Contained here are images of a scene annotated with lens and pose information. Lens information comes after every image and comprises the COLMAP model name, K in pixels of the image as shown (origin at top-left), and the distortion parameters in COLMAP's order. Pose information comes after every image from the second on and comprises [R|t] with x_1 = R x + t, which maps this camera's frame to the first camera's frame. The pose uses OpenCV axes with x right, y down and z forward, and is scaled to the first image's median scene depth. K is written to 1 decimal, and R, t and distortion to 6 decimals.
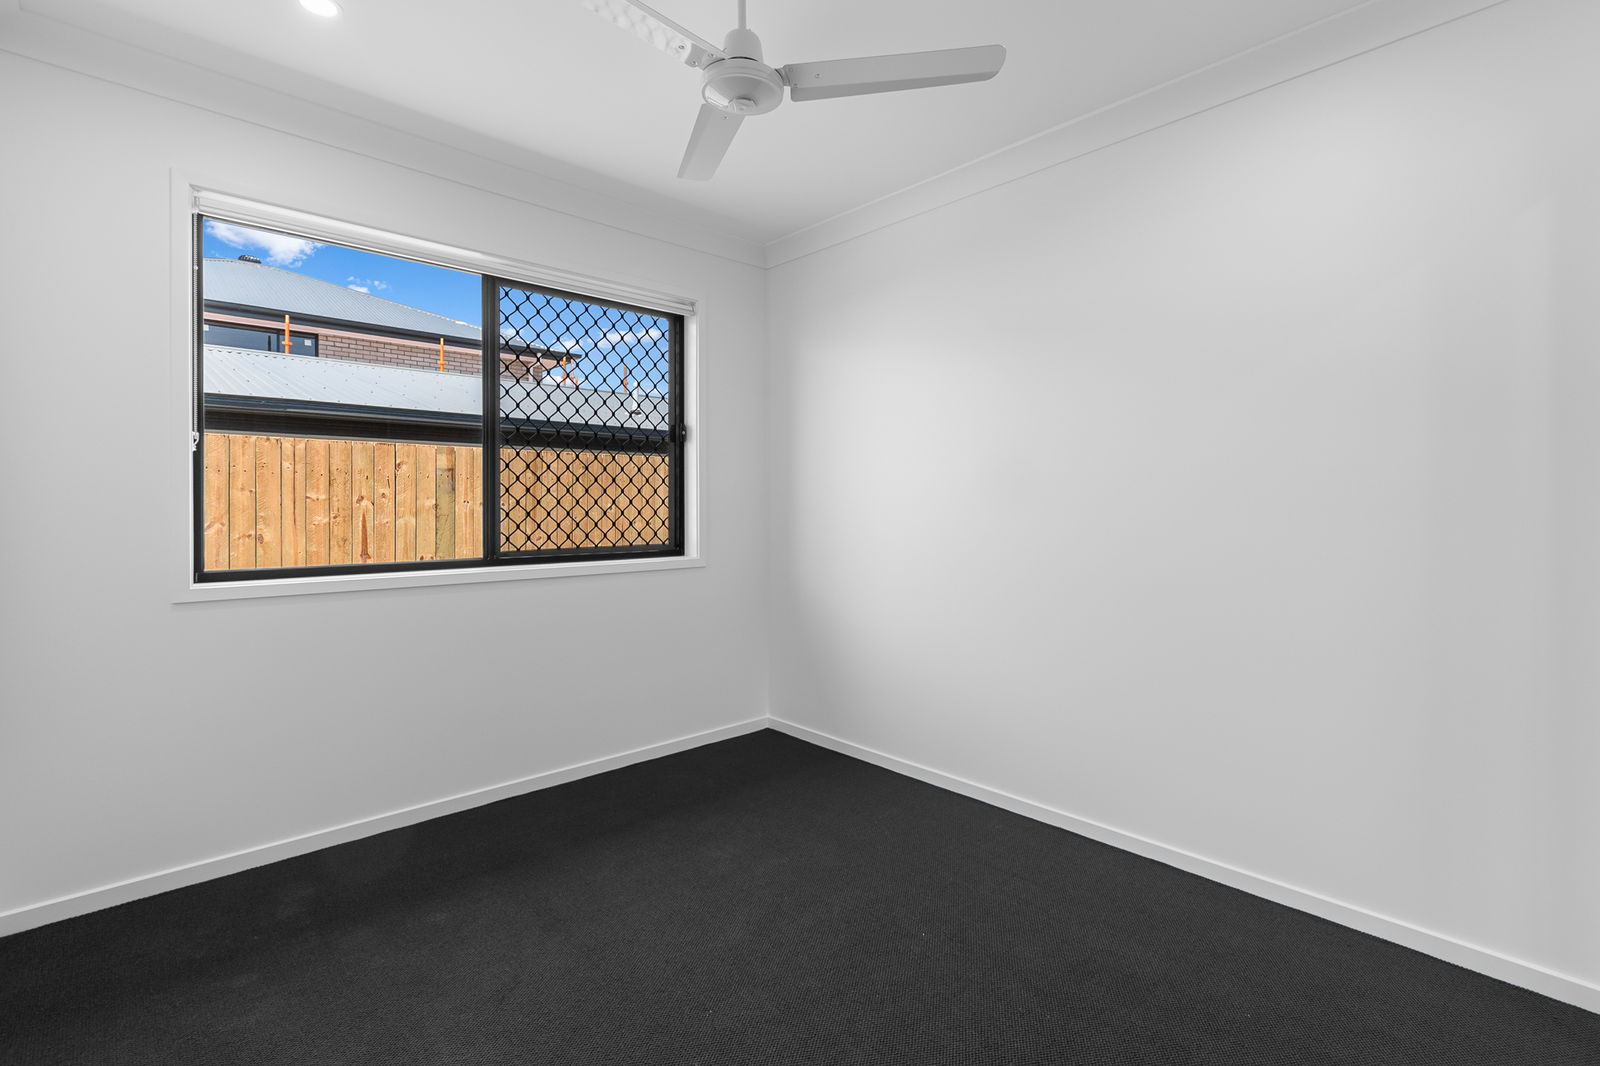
lens RADIAL K [[738.3, 0, 751.3], [0, 738.3, 510.6], [0, 0, 1]] dist [-0.009253, 0.001571]
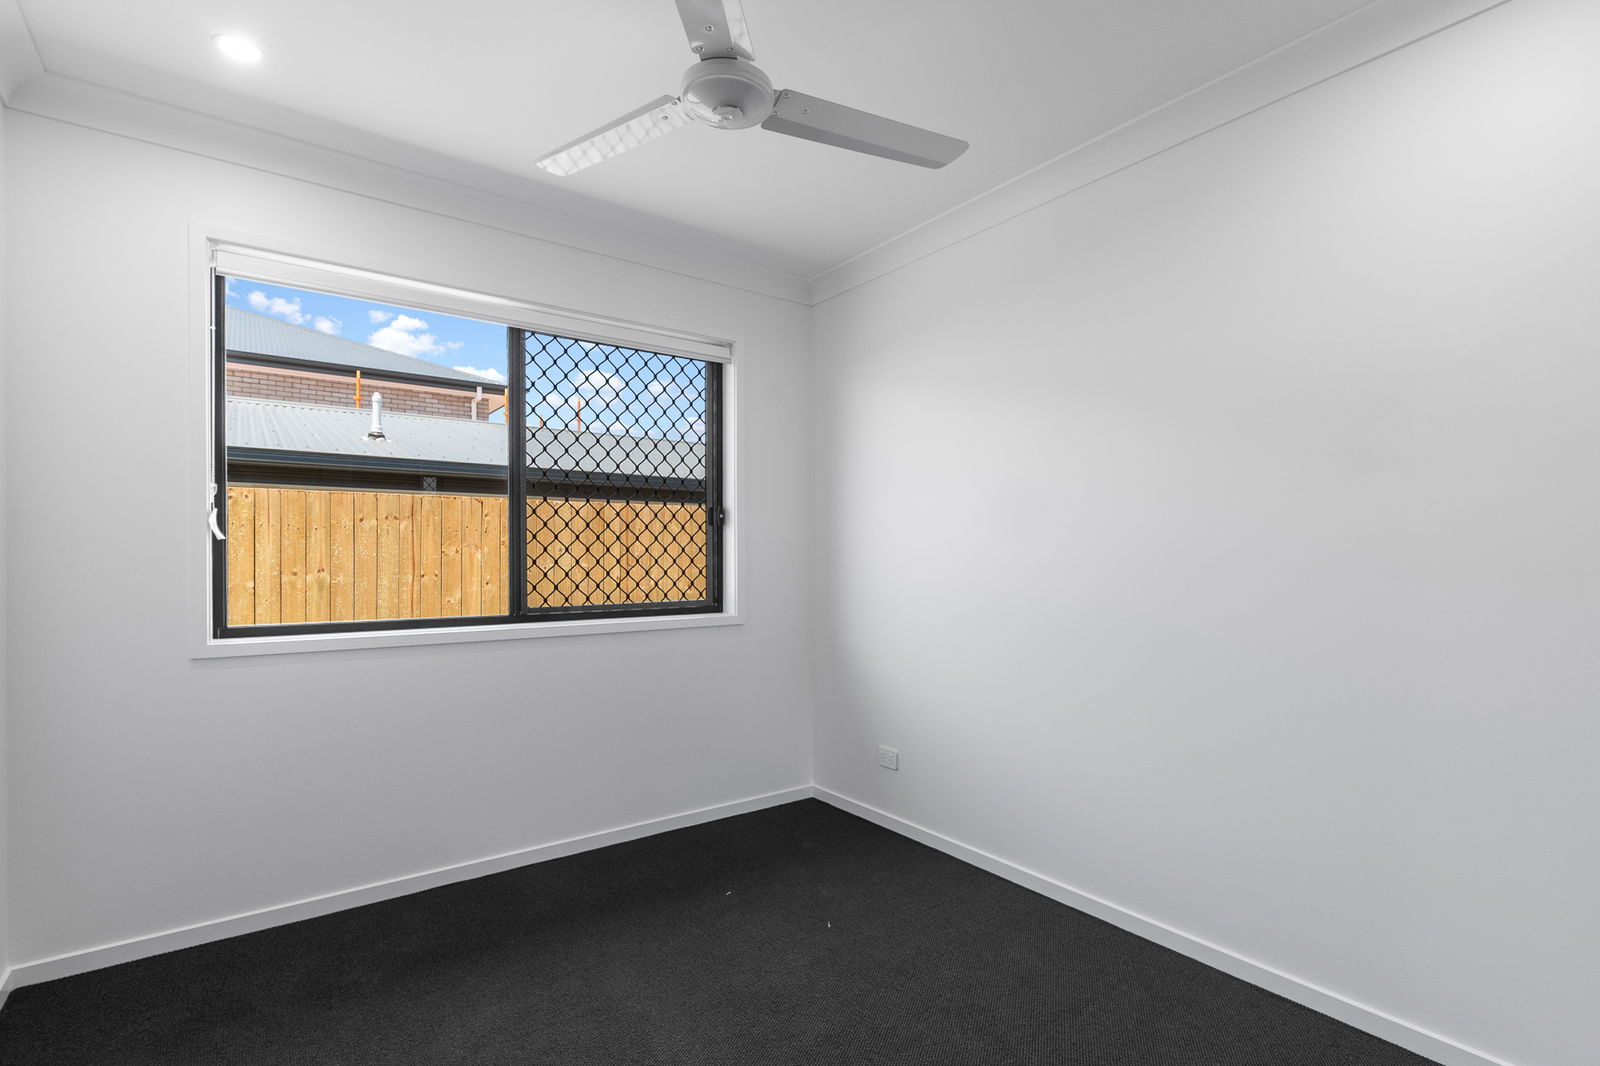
lens RADIAL K [[738.3, 0, 801.0], [0, 738.3, 559.0], [0, 0, 1]] dist [-0.009253, 0.001571]
pose [[0.997337, -0.001976, -0.072906, 0.085158], [0.001397, 0.999967, -0.007980, 0.000606], [0.072919, 0.007857, 0.997307, 0.073655]]
